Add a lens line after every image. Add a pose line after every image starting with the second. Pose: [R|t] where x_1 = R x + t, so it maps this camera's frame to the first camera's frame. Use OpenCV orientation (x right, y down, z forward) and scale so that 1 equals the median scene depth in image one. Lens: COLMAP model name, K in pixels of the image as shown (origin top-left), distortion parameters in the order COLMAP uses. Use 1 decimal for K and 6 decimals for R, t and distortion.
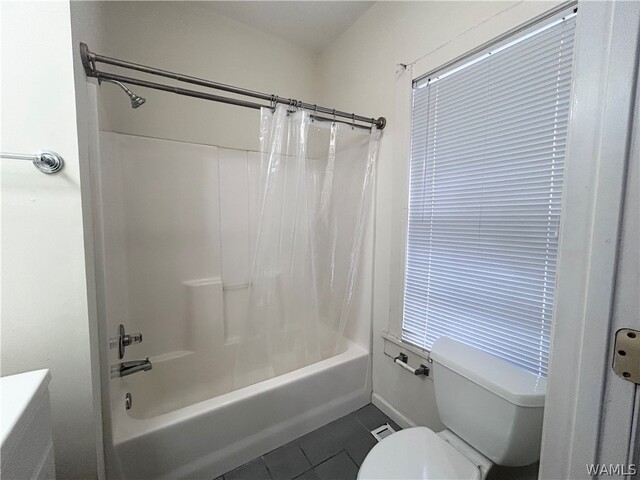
lens RADIAL K [[272.7, 0, 320.0], [0, 272.7, 240.0], [0, 0, 1]] dist [0.000539, 0.000540]
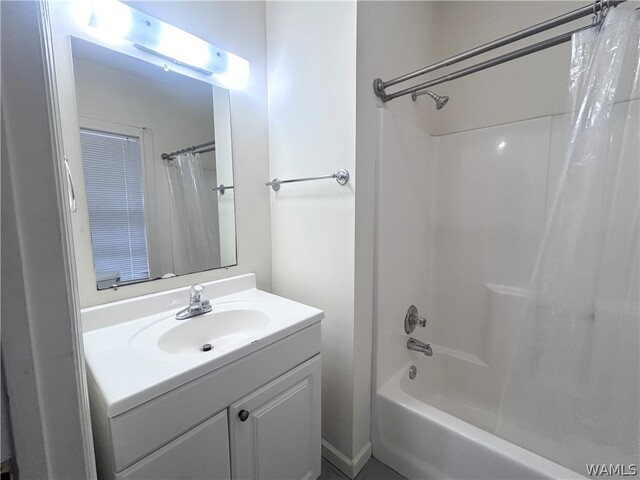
lens RADIAL K [[272.7, 0, 320.0], [0, 272.7, 240.0], [0, 0, 1]] dist [0.000539, 0.000540]
pose [[0.278548, 0.093185, -0.955891, 0.234180], [-0.071067, 0.994553, 0.076245, -0.026358], [0.957789, 0.046694, 0.283653, 0.264892]]
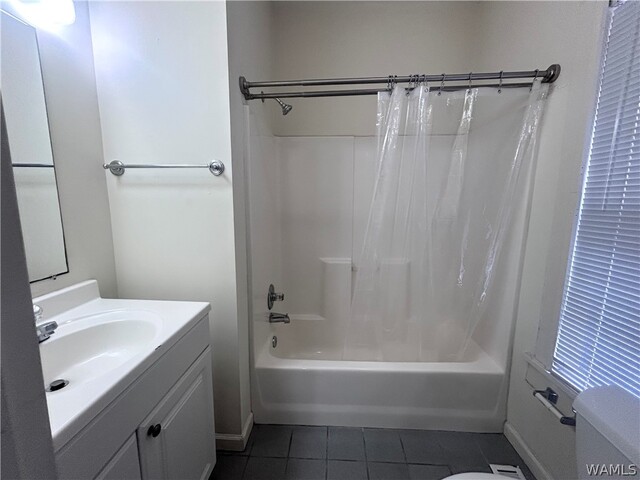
lens RADIAL K [[272.7, 0, 320.0], [0, 272.7, 240.0], [0, 0, 1]] dist [0.000539, 0.000540]
pose [[0.820161, 0.082770, -0.566114, 0.191377], [-0.048136, 0.995955, 0.075878, -0.017285], [0.570105, -0.034982, 0.820827, 0.047501]]
